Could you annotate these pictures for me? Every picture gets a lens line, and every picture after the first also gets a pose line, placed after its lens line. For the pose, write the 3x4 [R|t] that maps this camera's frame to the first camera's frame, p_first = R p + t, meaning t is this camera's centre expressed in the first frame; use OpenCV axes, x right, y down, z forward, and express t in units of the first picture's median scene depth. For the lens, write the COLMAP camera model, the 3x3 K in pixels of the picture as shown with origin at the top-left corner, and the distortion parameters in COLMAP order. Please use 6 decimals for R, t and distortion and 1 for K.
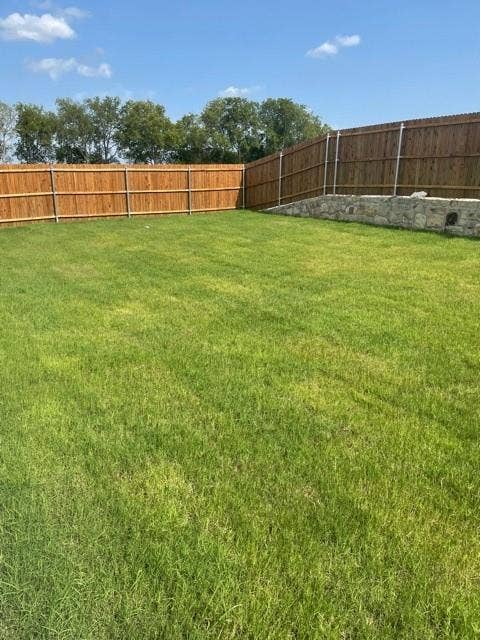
lens RADIAL K [[490.9, 0, 234.5], [0, 490.9, 321.2], [0, 0, 1]] dist [0.102814, -0.193575]
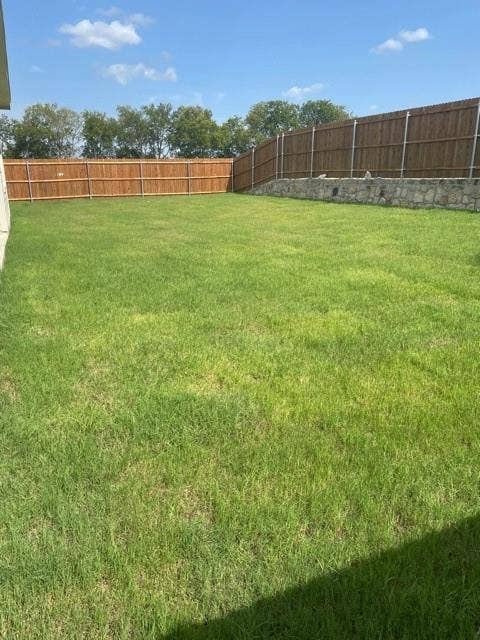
lens RADIAL K [[494.3, 0, 242.6], [0, 494.3, 323.7], [0, 0, 1]] dist [0.058199, -0.059402]
pose [[0.992889, 0.026000, -0.116171, 0.076363], [-0.025590, 0.999660, 0.005020, 0.042359], [0.116262, -0.002012, 0.993217, -0.114913]]
